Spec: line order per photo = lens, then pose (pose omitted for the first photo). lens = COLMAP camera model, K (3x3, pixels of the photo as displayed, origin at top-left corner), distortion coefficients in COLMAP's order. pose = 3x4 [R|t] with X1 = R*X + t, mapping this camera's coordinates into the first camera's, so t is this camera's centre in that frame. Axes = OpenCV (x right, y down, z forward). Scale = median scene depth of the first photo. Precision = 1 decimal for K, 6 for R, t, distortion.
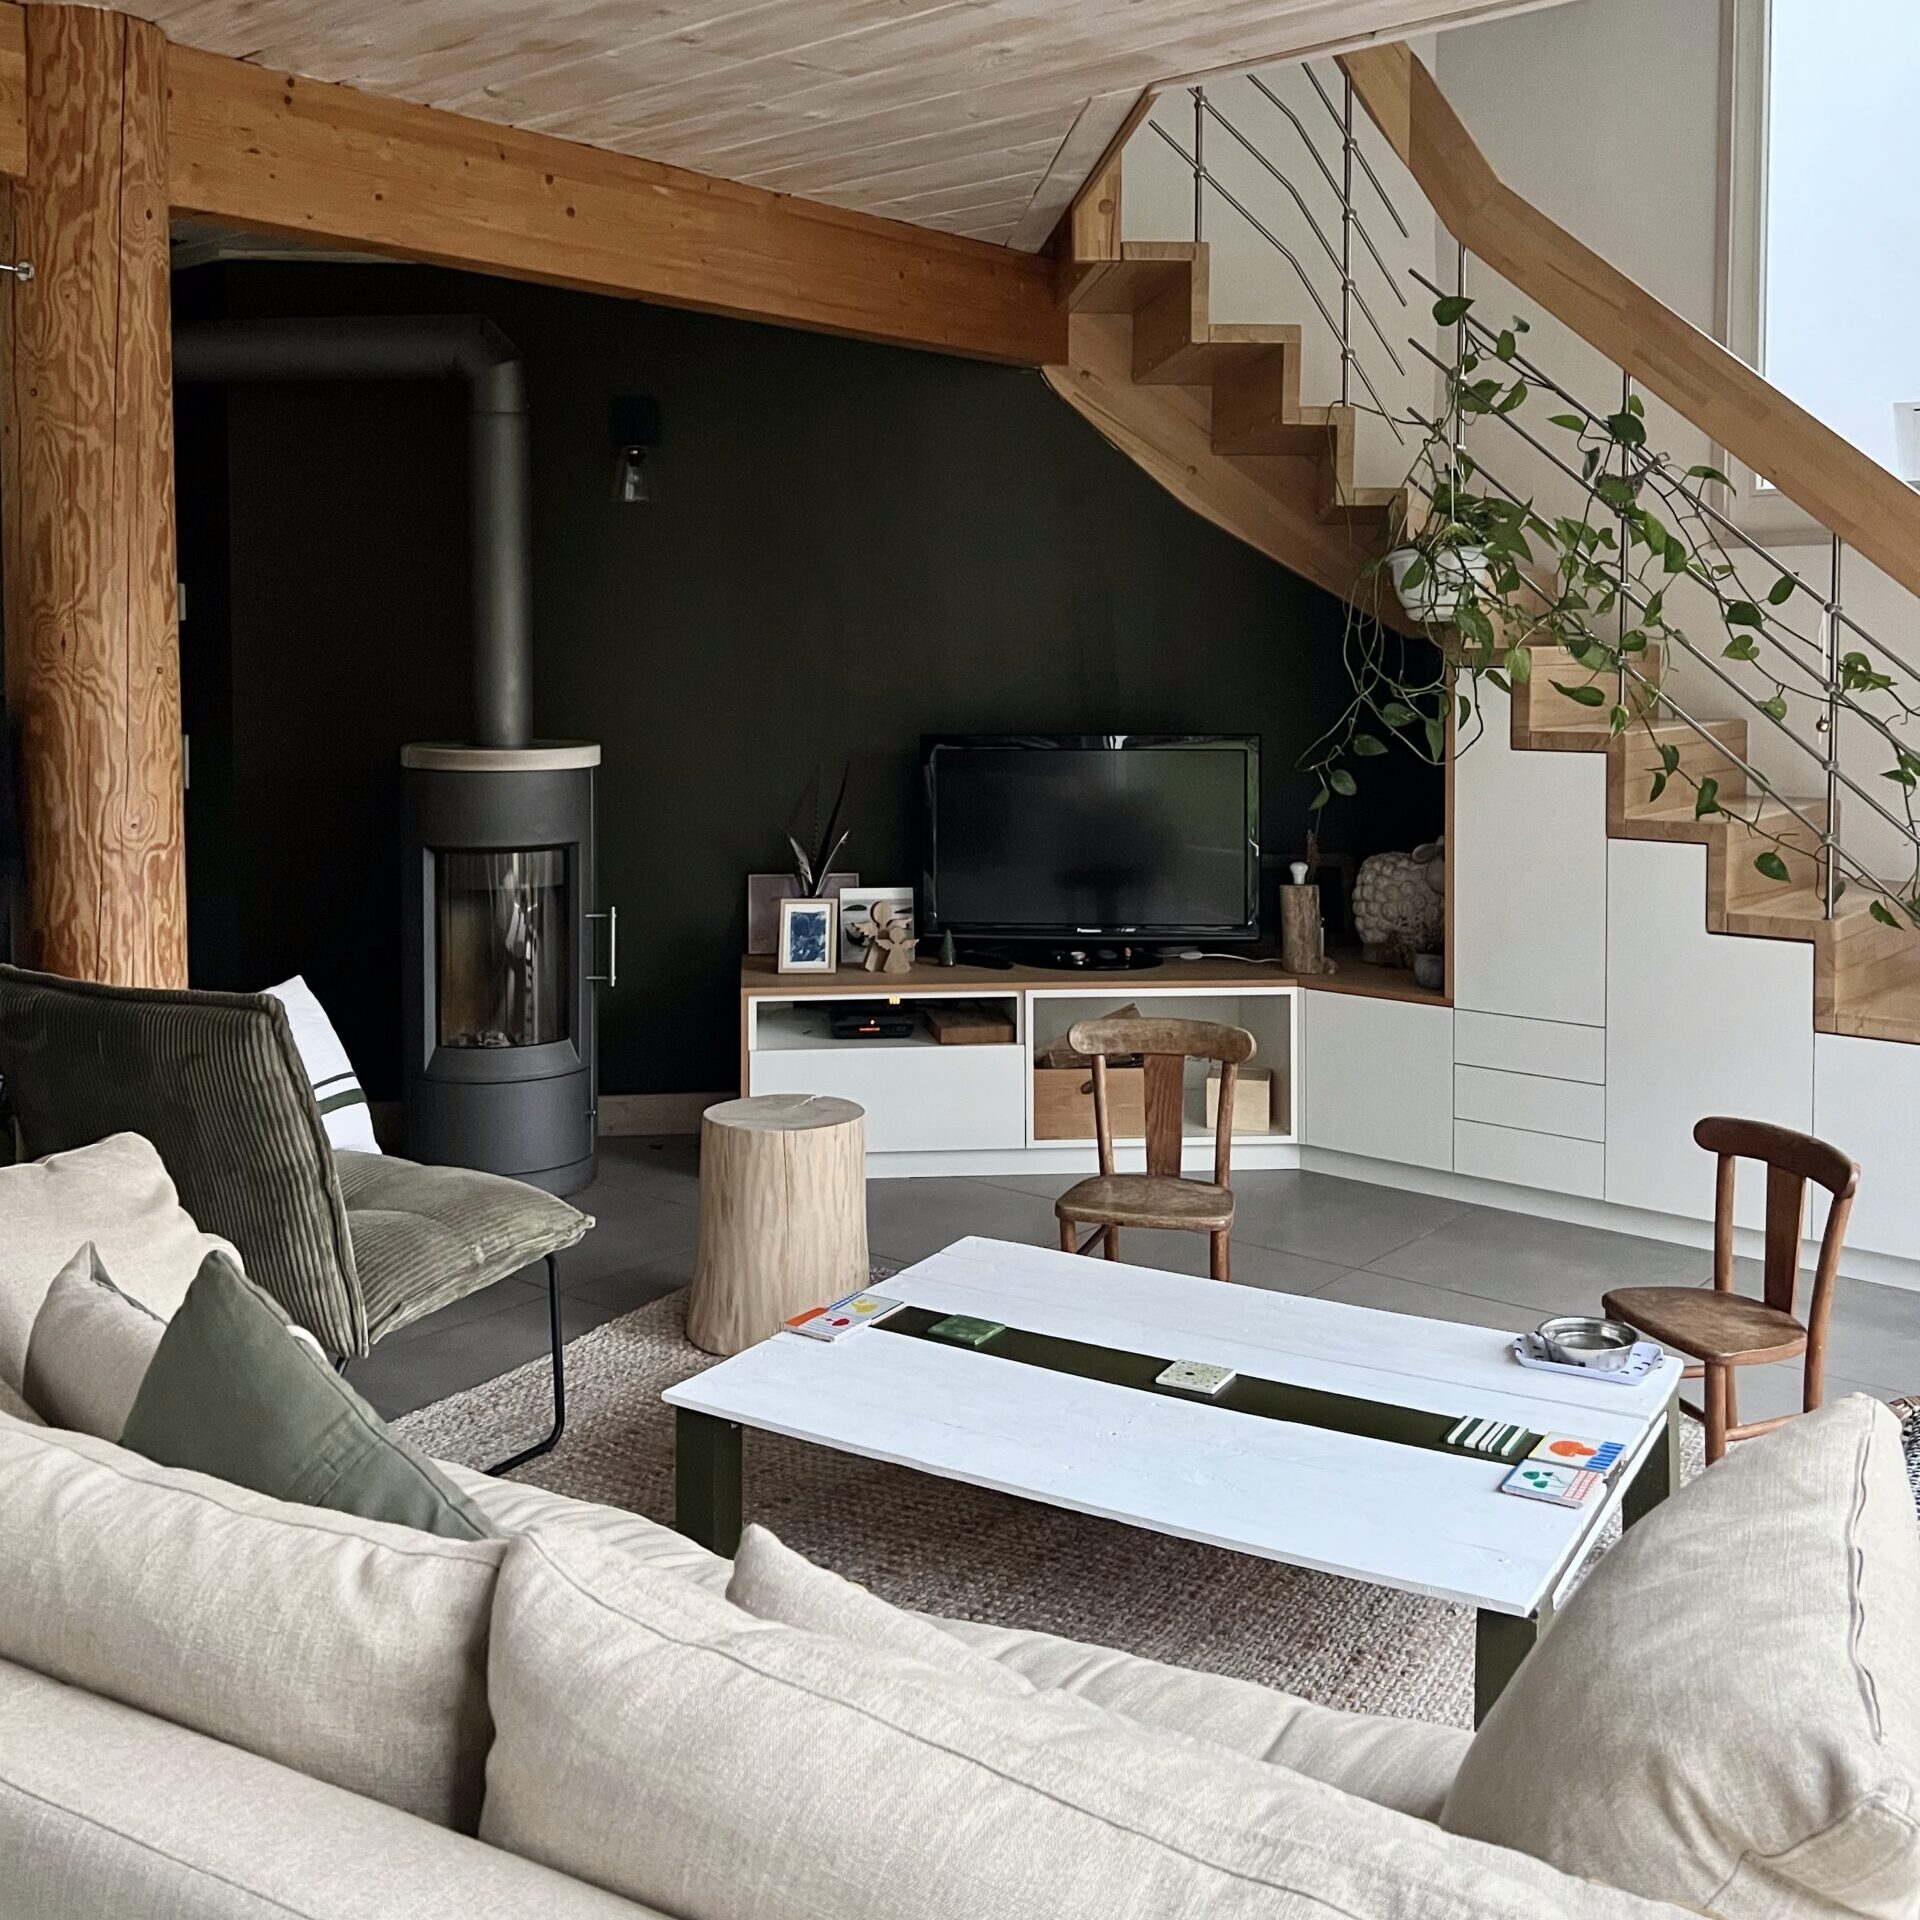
lens RADIAL K [[1973.8, 0, 915.3], [0, 1973.8, 728.2], [0, 0, 1]] dist [0.050515, -0.034806]
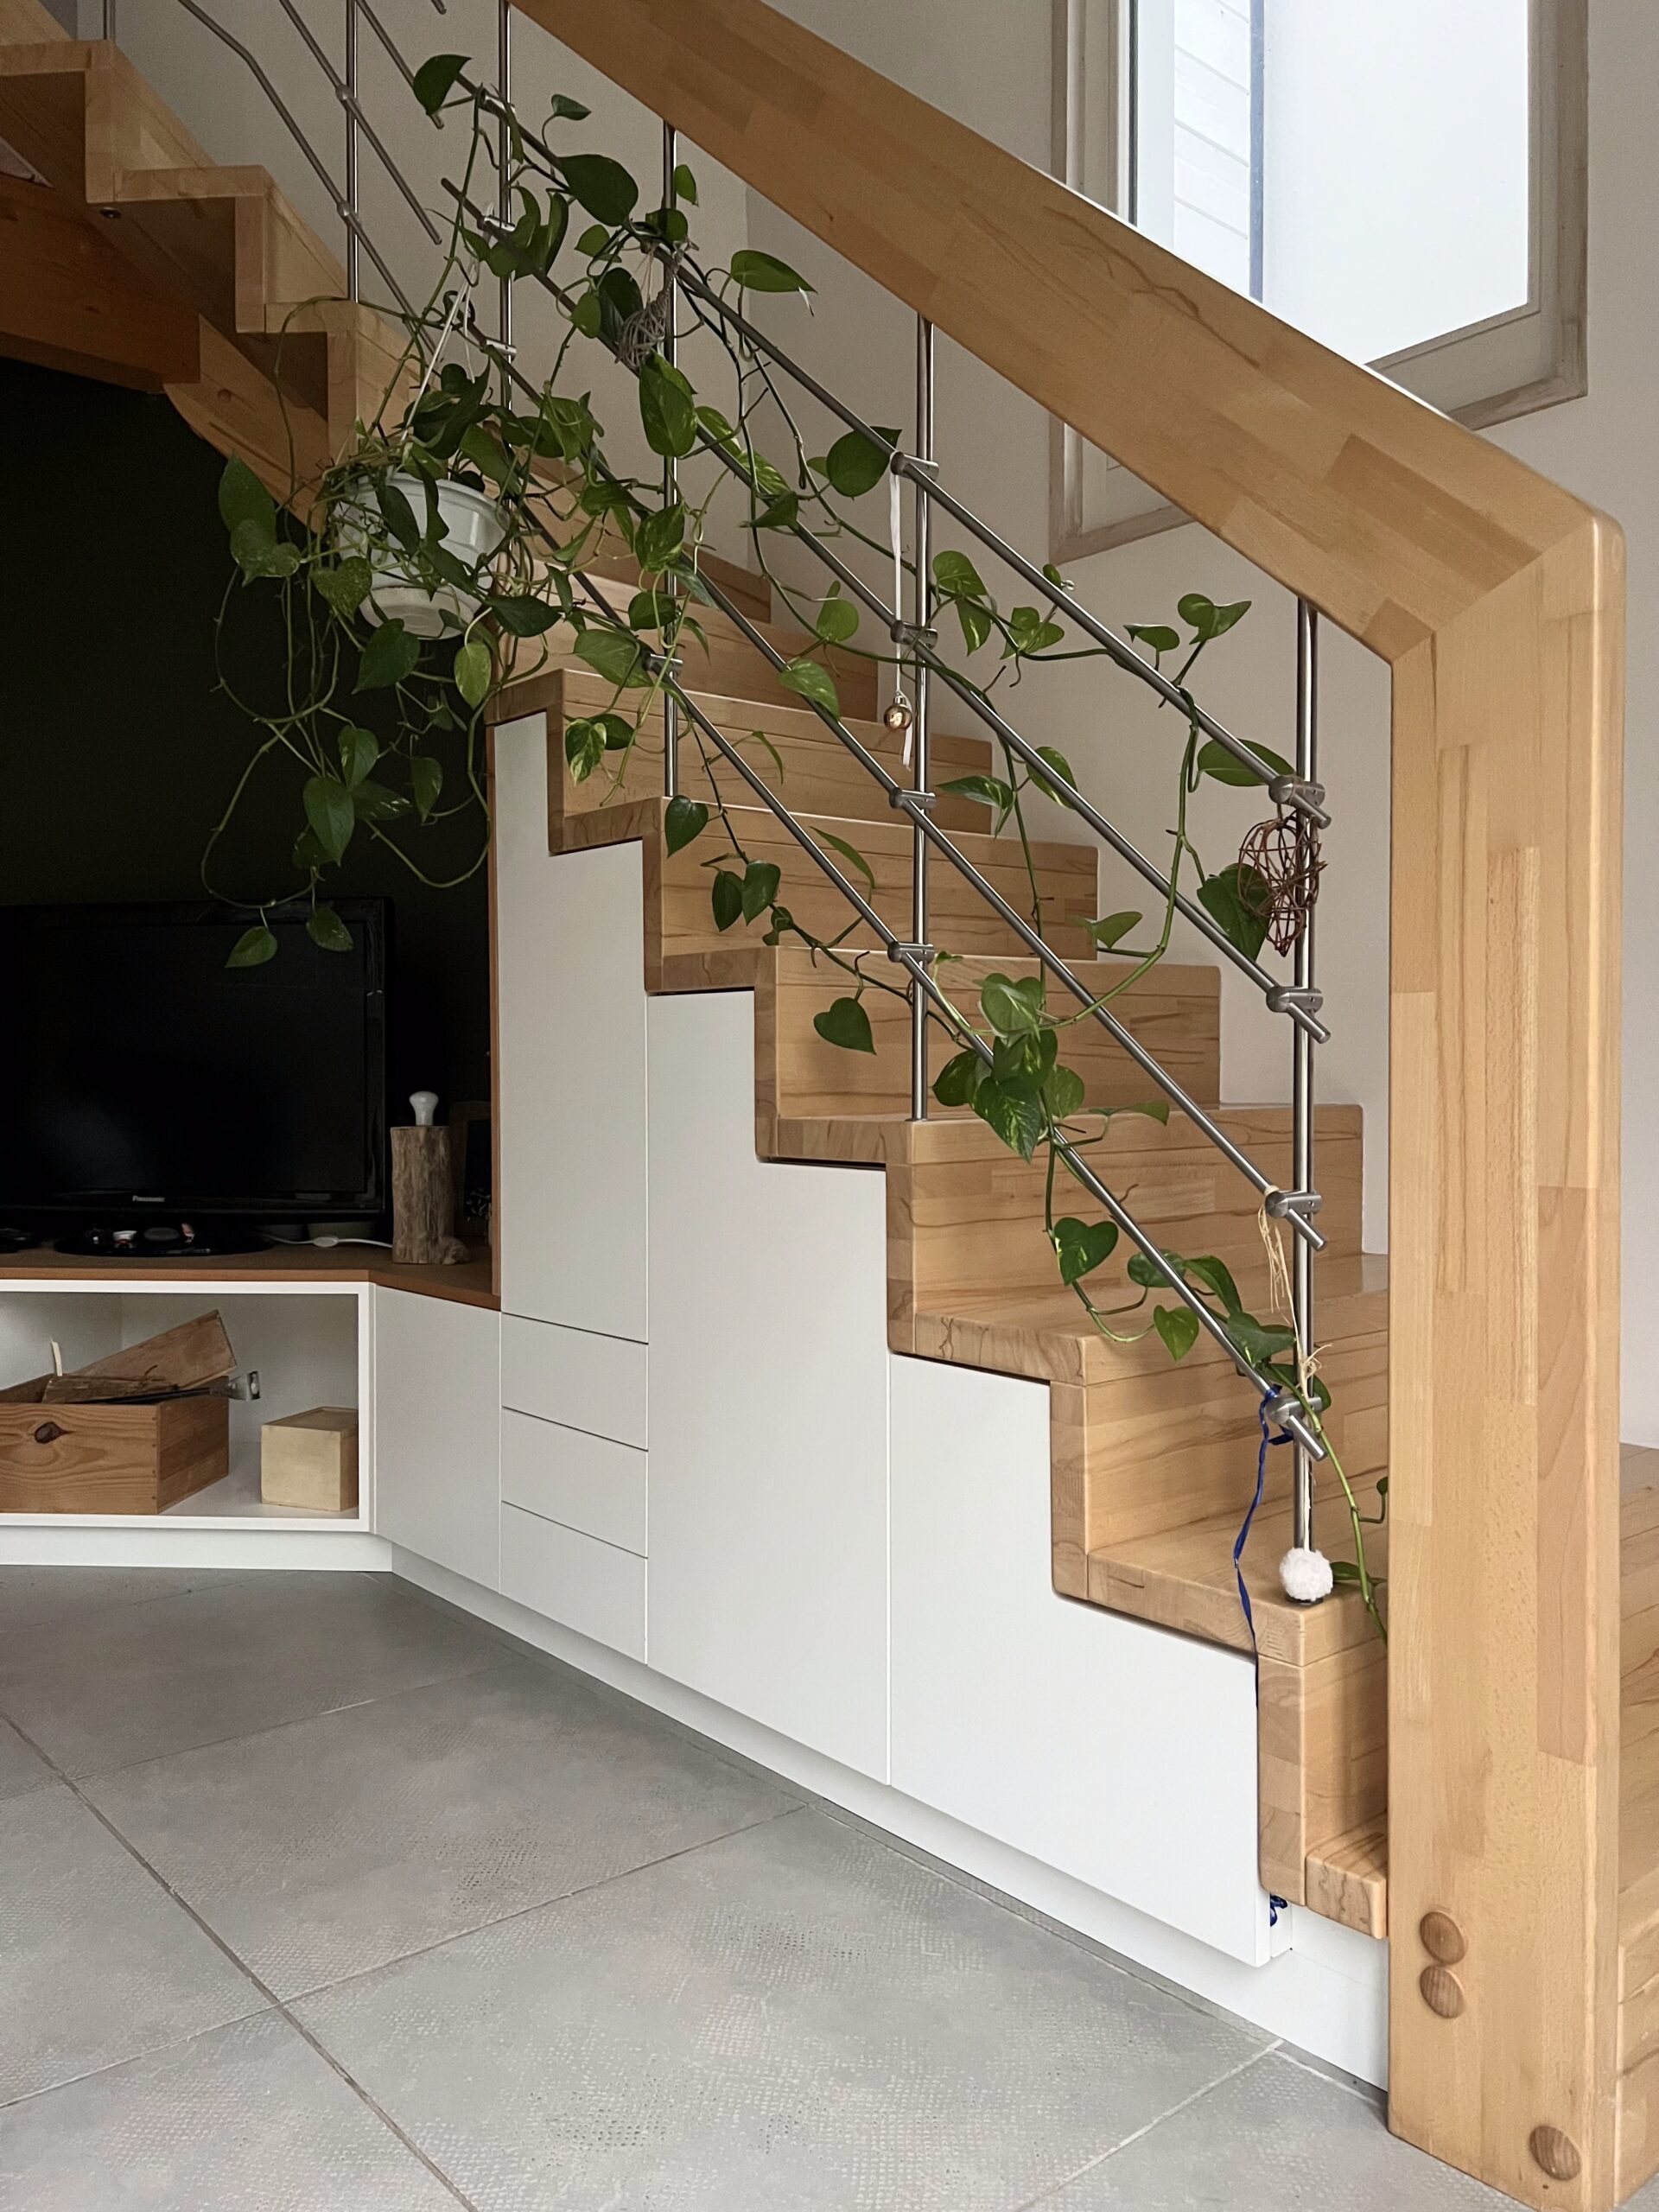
lens RADIAL K [[1672.1, 0, 823.7], [0, 1672.1, 1094.2], [0, 0, 1]] dist [0.055248, -0.057547]
pose [[0.987274, 0.004425, -0.158968, 0.479684], [-0.008737, 0.999612, -0.026437, 0.096352], [0.158789, 0.027489, 0.986930, 0.570782]]
